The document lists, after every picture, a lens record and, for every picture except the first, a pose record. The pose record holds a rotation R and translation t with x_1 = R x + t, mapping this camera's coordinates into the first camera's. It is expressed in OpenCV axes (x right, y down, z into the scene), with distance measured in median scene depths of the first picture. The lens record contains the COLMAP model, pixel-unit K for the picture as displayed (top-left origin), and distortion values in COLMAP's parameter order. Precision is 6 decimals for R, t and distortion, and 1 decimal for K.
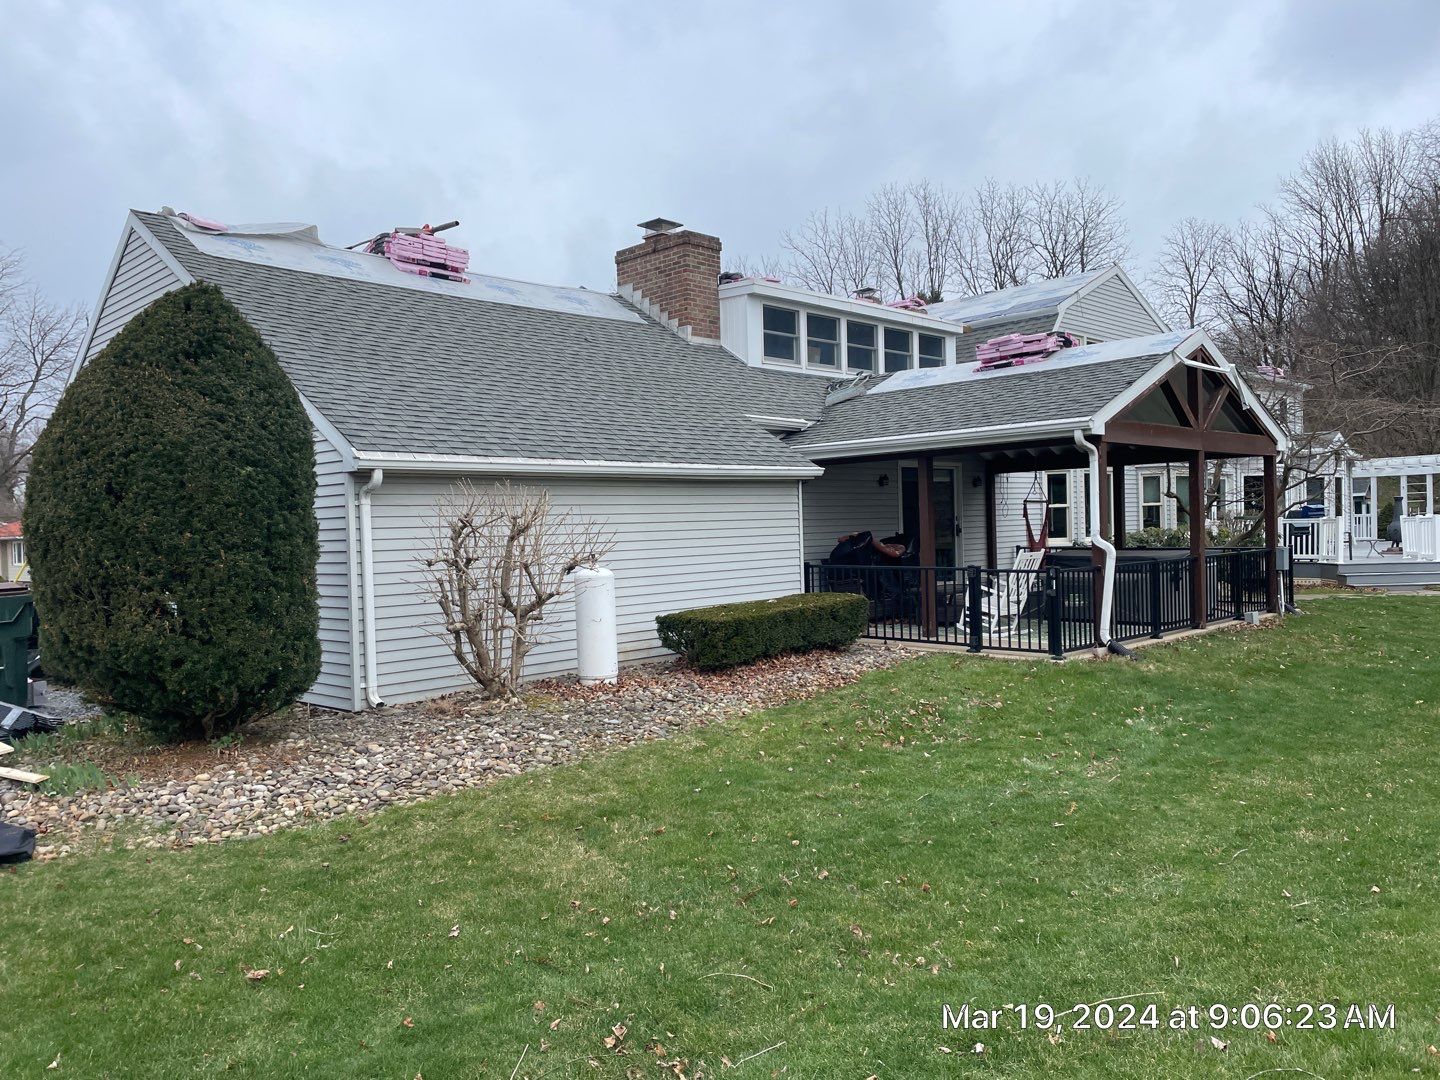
lens RADIAL K [[1072.2, 0, 720.0], [0, 1072.2, 540.0], [0, 0, 1]] dist [0.102498, -0.126561]
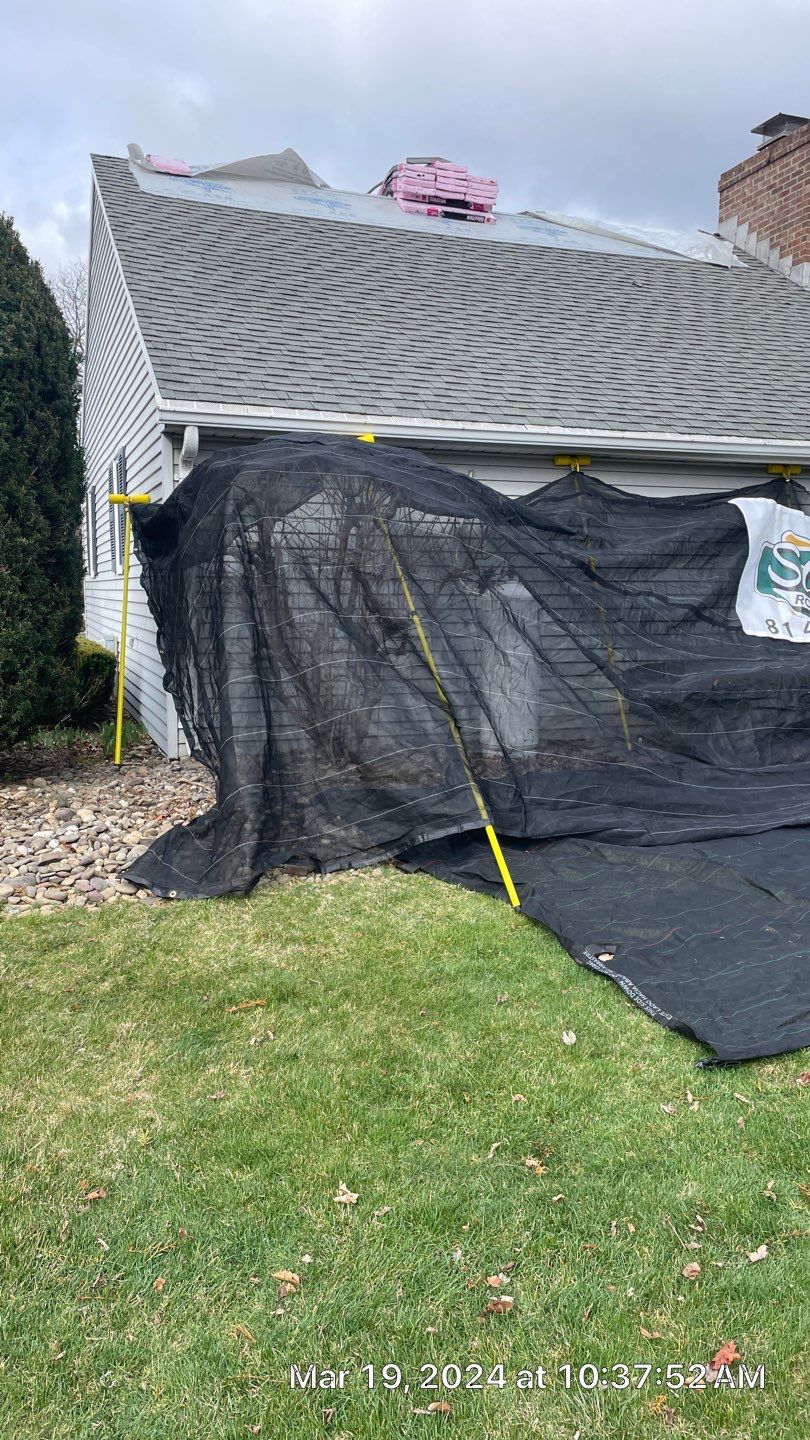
lens RADIAL K [[1074.4, 0, 405.0], [0, 1074.4, 720.0], [0, 0, 1]] dist [0.088242, -0.120371]
pose [[0.894498, 0.091109, -0.437691, 0.102436], [-0.038977, 0.991179, 0.126666, 0.022199], [0.445370, -0.096242, 0.890159, 0.299191]]
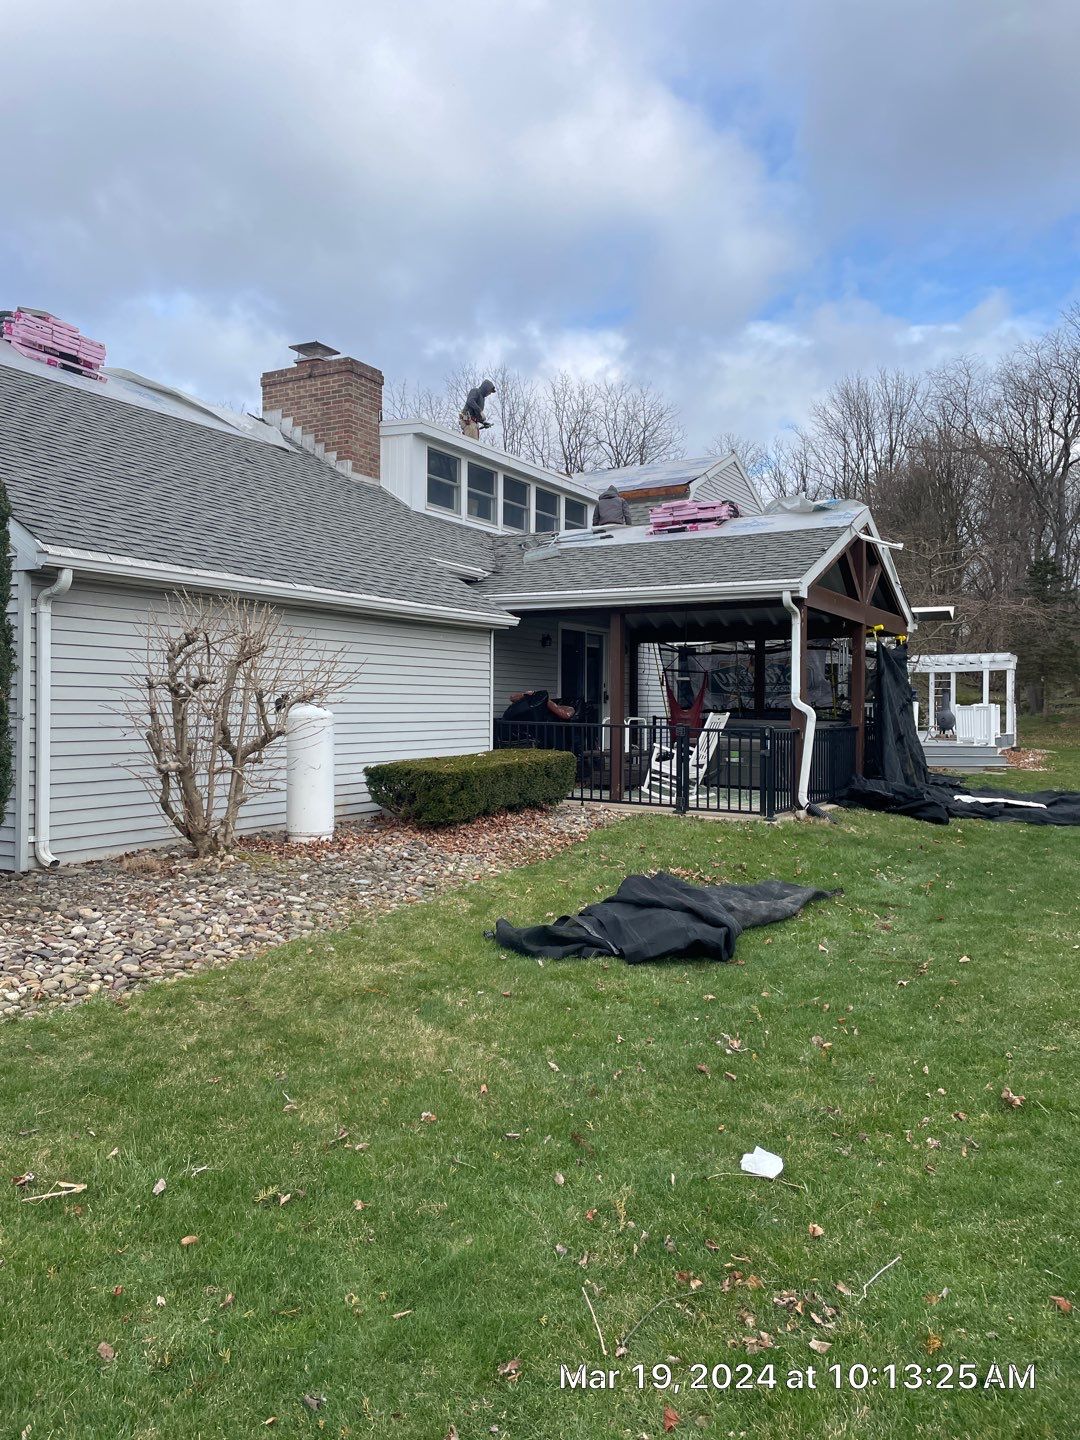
lens RADIAL K [[1072.2, 0, 544.3], [0, 1072.2, 696.7], [0, 0, 1]] dist [0.102498, -0.126561]
pose [[0.966162, 0.040223, 0.254781, -0.128790], [-0.034694, 0.999056, -0.026159, 0.027860], [-0.255593, 0.016434, 0.966645, 0.094808]]
